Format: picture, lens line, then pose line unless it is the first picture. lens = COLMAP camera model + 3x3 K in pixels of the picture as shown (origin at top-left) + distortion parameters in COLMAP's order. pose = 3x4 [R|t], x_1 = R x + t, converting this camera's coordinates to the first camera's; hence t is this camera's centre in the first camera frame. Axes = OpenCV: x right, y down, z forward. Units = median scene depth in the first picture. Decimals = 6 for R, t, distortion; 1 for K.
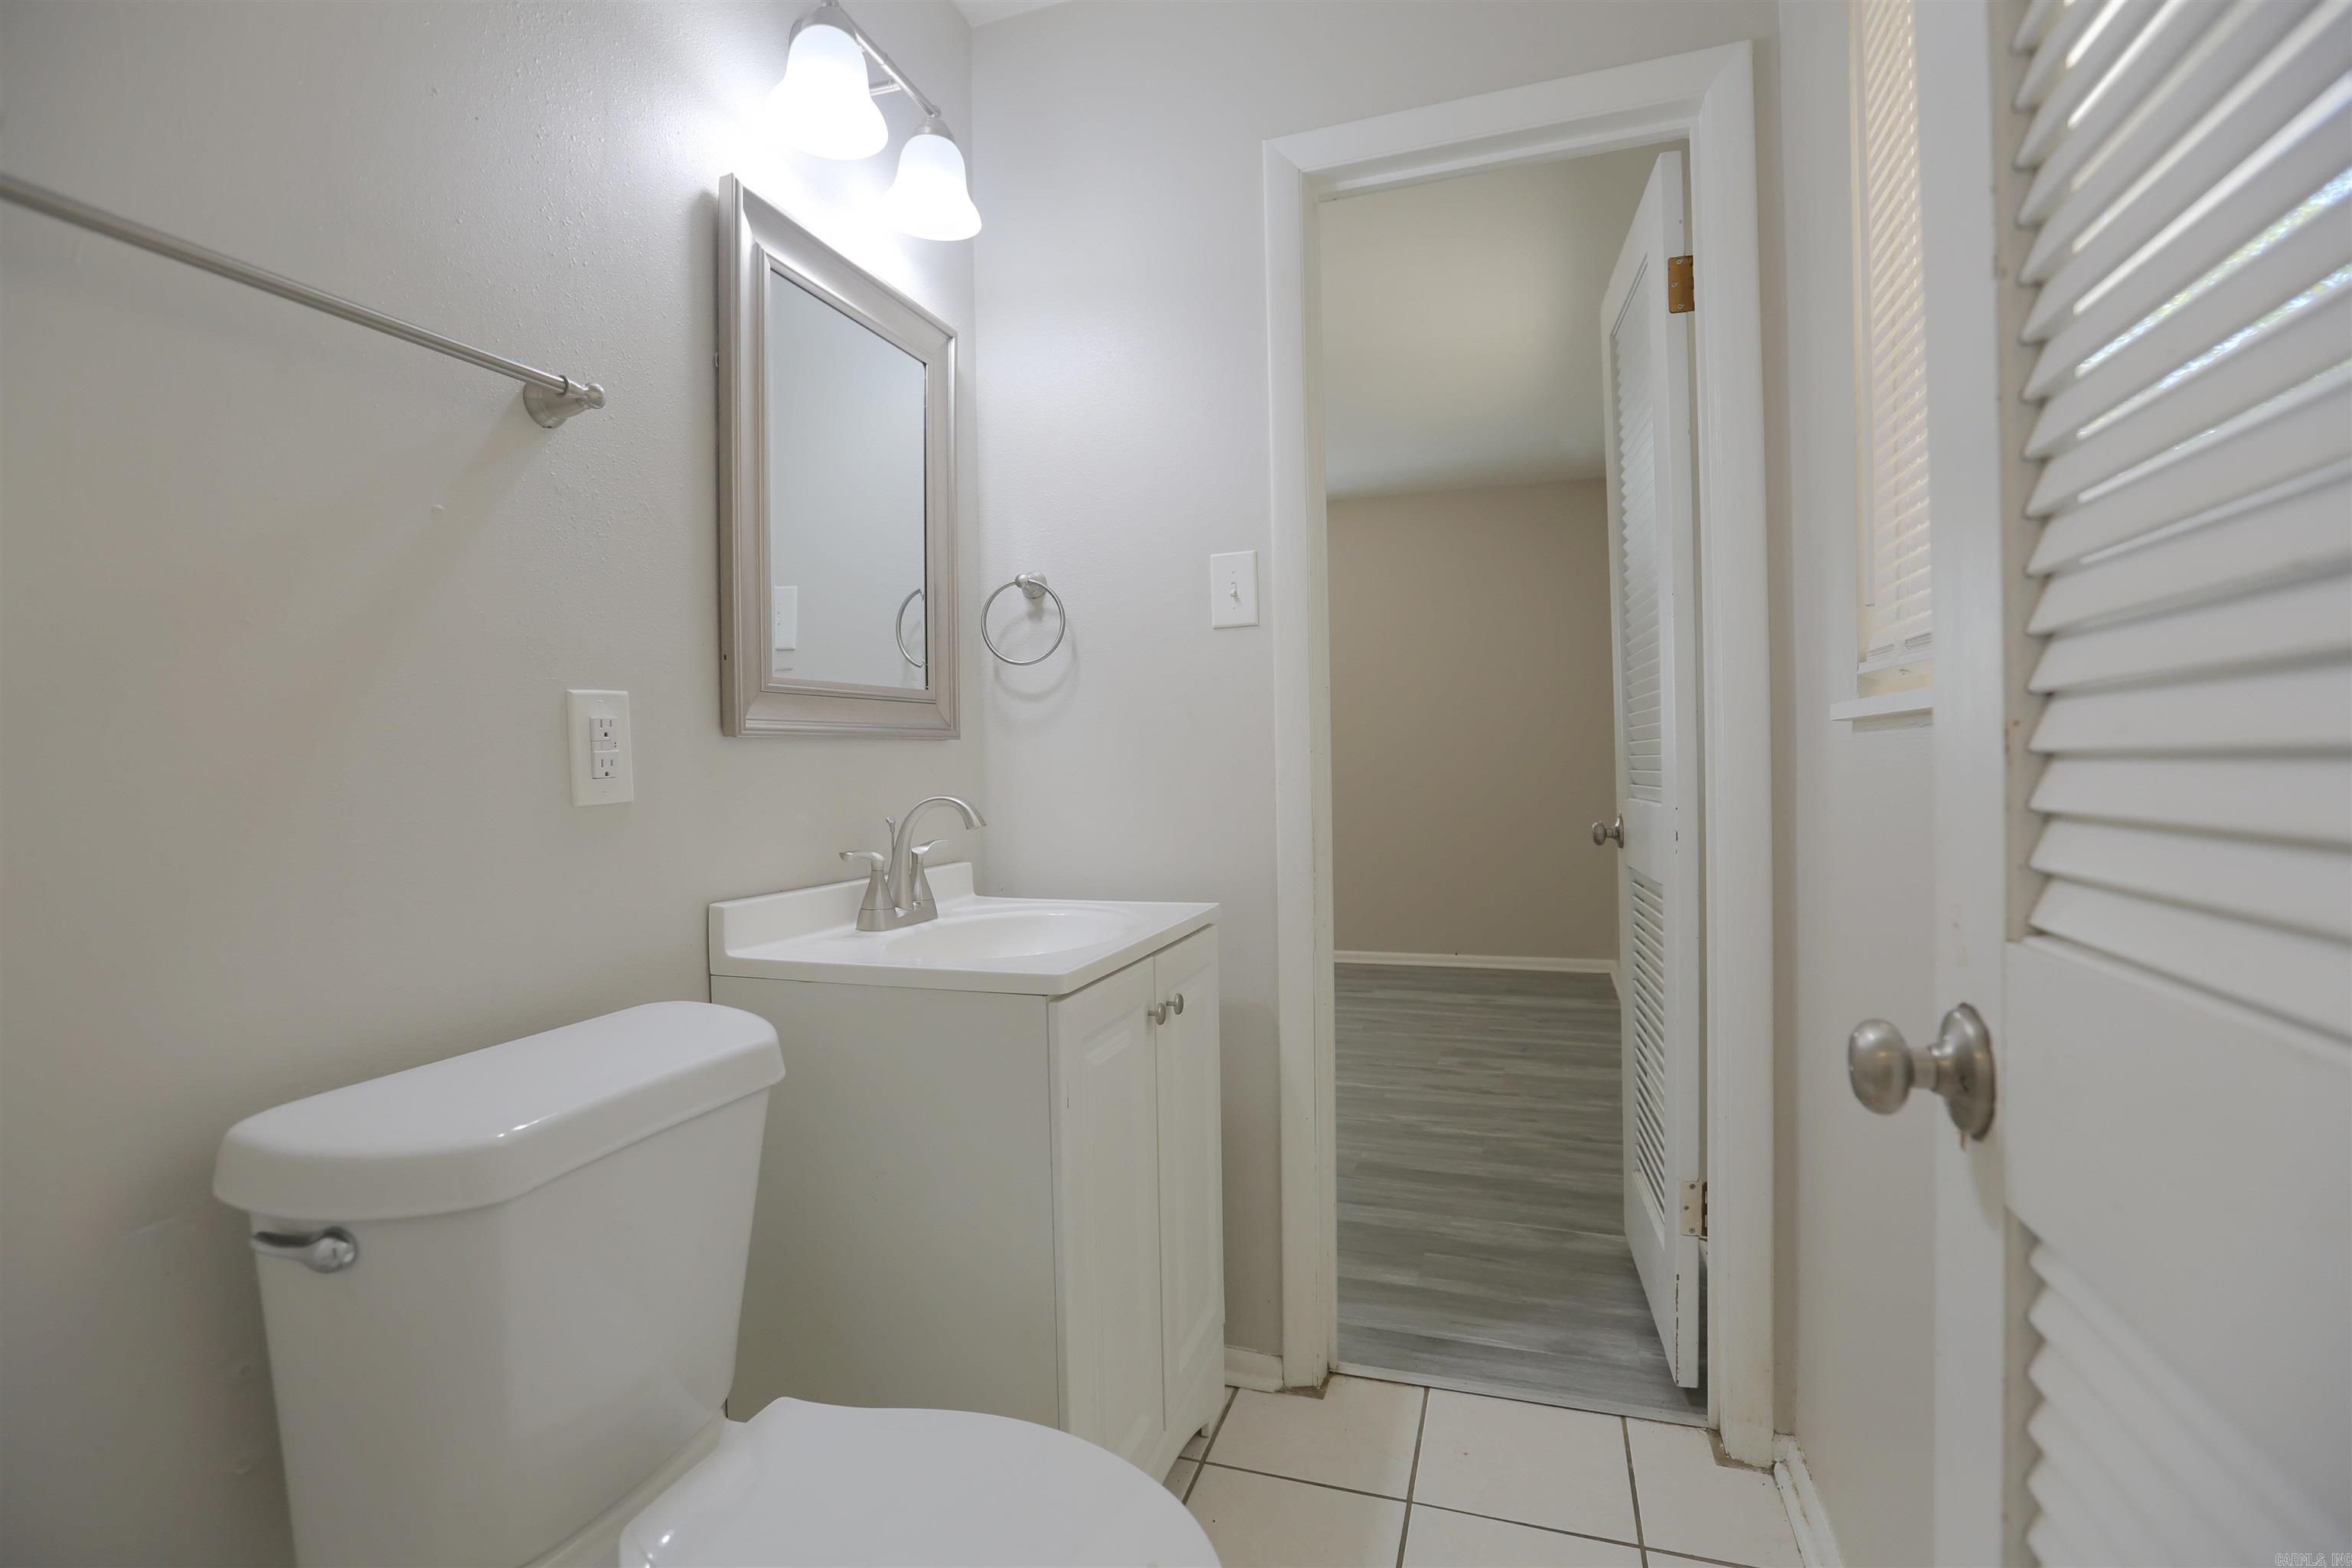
lens RADIAL K [[1066.3, 0, 1172.6], [0, 1066.3, 787.1], [0, 0, 1]] dist [-0.059716, 0.020270]
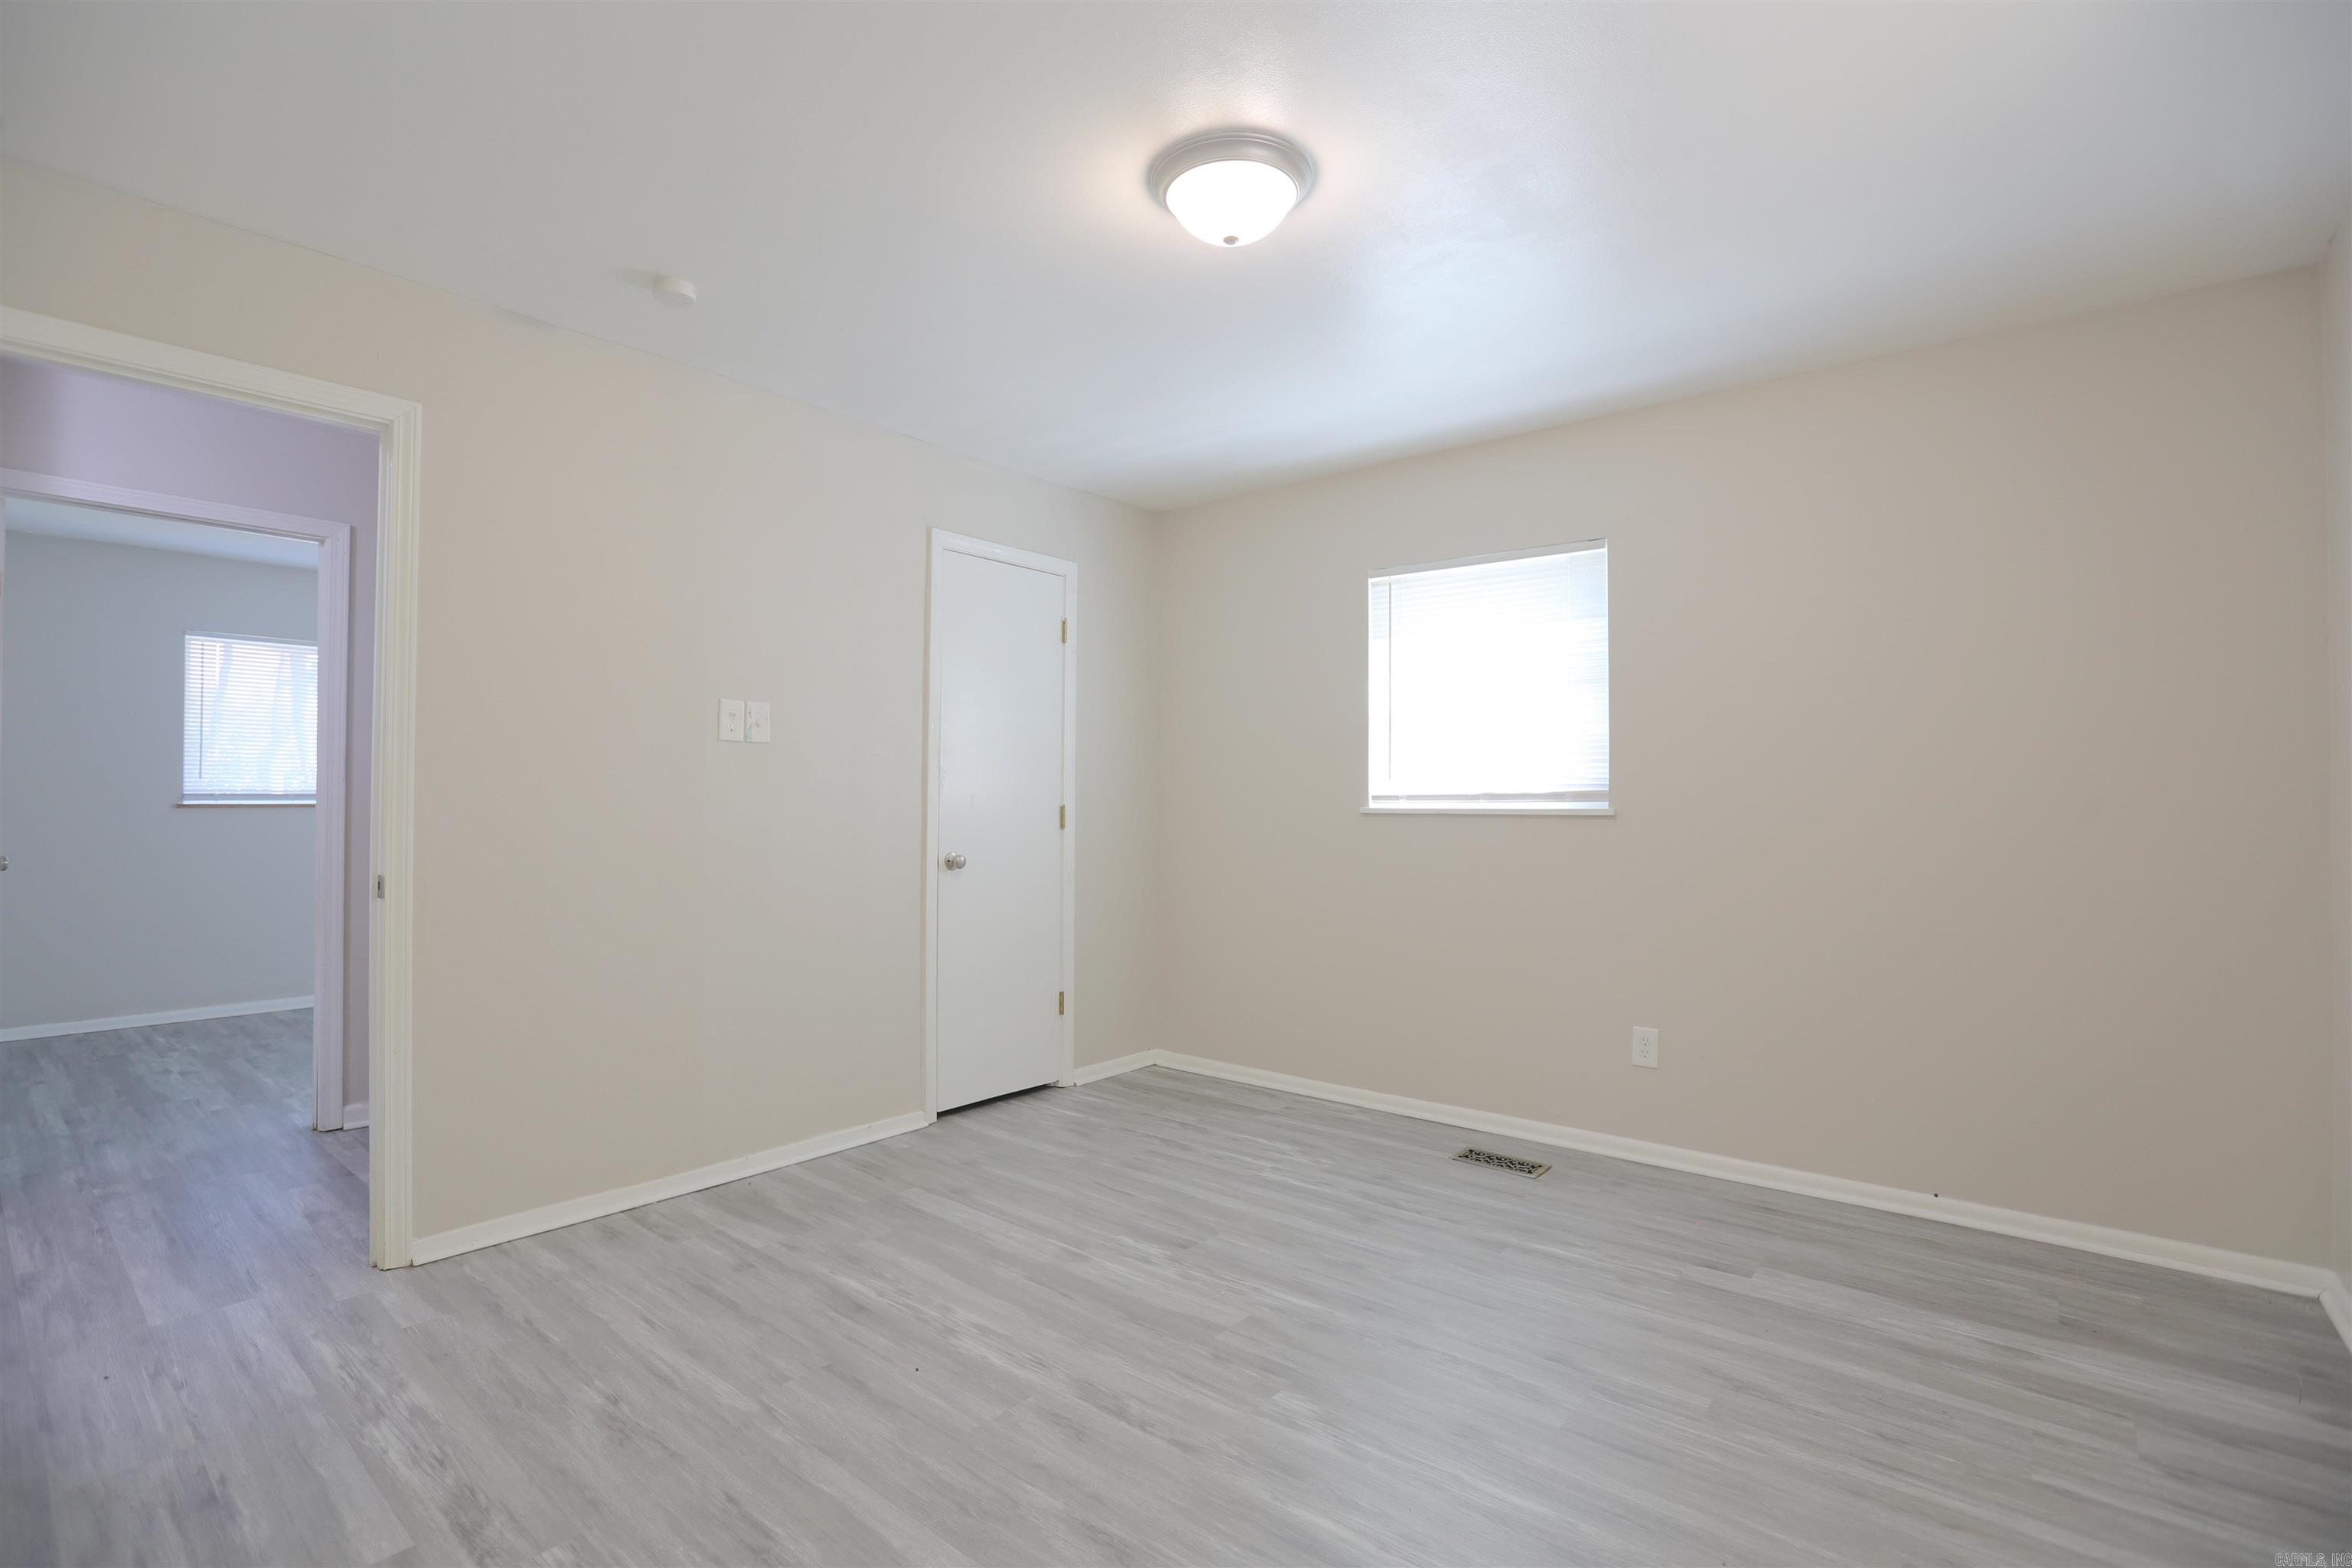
lens RADIAL K [[1066.3, 0, 1172.6], [0, 1066.3, 787.1], [0, 0, 1]] dist [-0.059716, 0.020270]
pose [[0.934392, 0.022166, -0.355557, 0.143636], [-0.033165, 0.999140, -0.024870, -0.036020], [0.354700, 0.035030, 0.934324, 0.604560]]
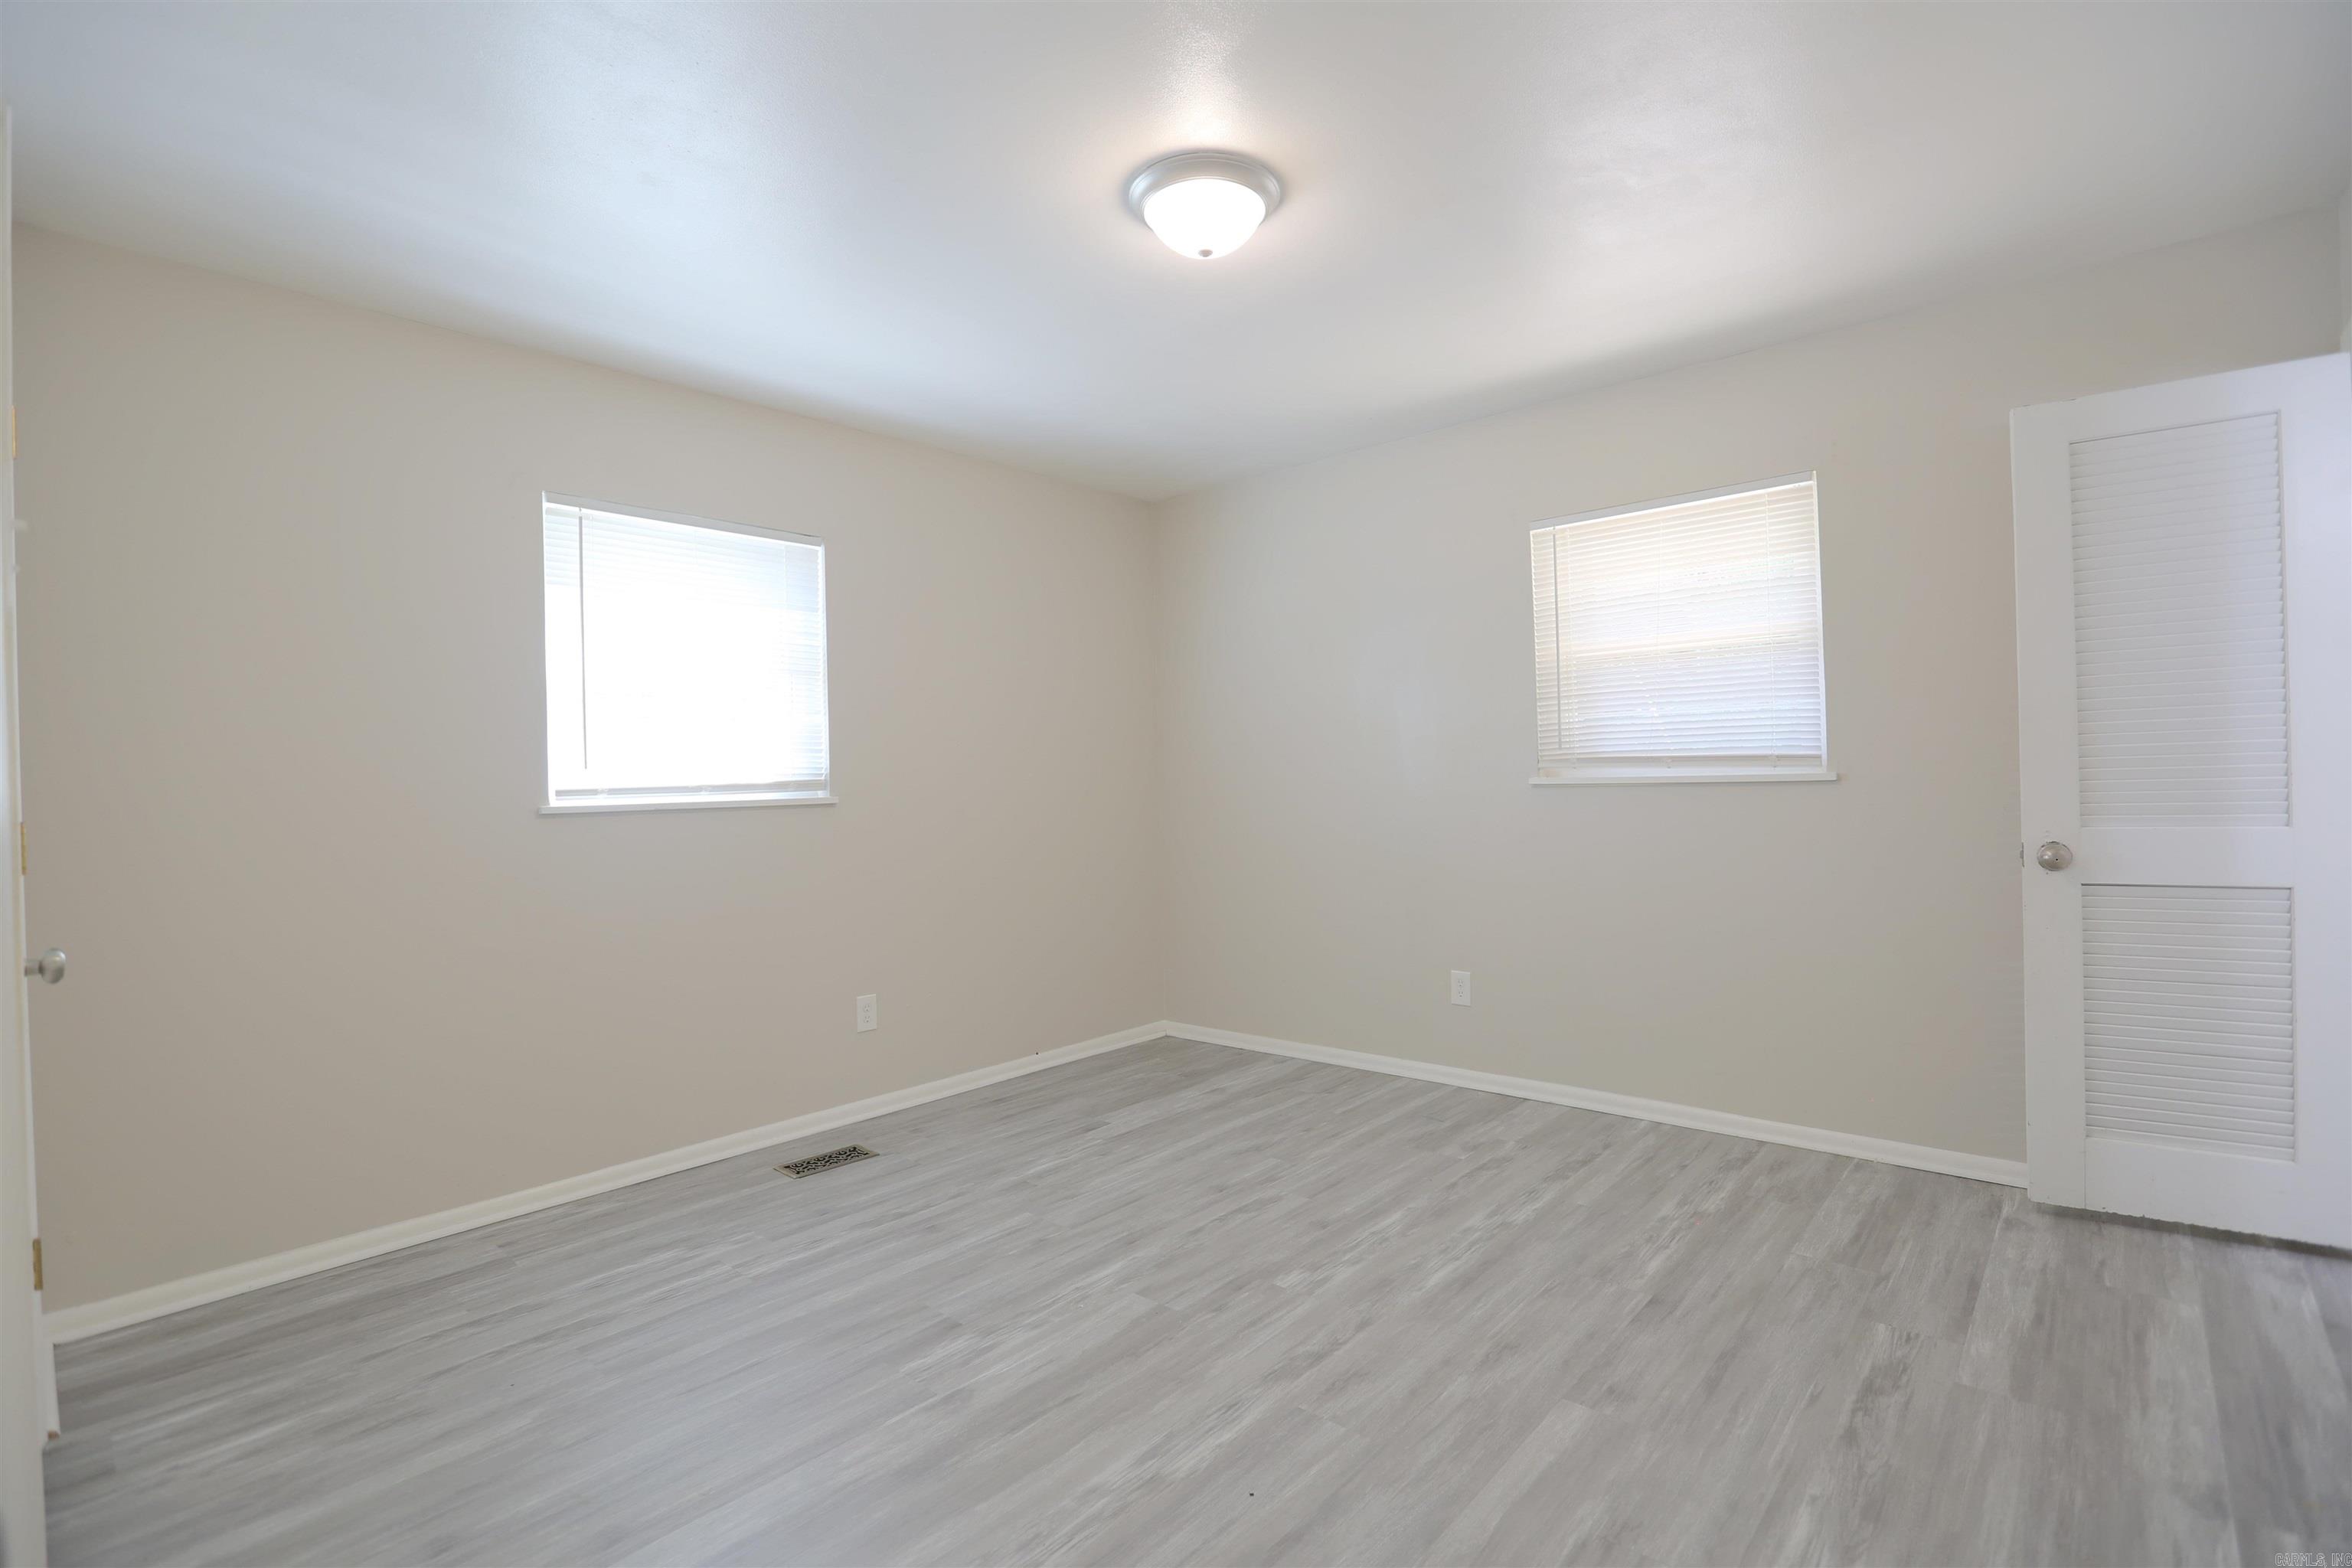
lens RADIAL K [[1066.3, 0, 1172.6], [0, 1066.3, 787.1], [0, 0, 1]] dist [-0.059716, 0.020270]
pose [[0.391051, 0.009805, 0.920317, -0.691218], [0.035501, 0.999038, -0.025729, -0.024852], [-0.919684, 0.042734, 0.390327, 0.973198]]
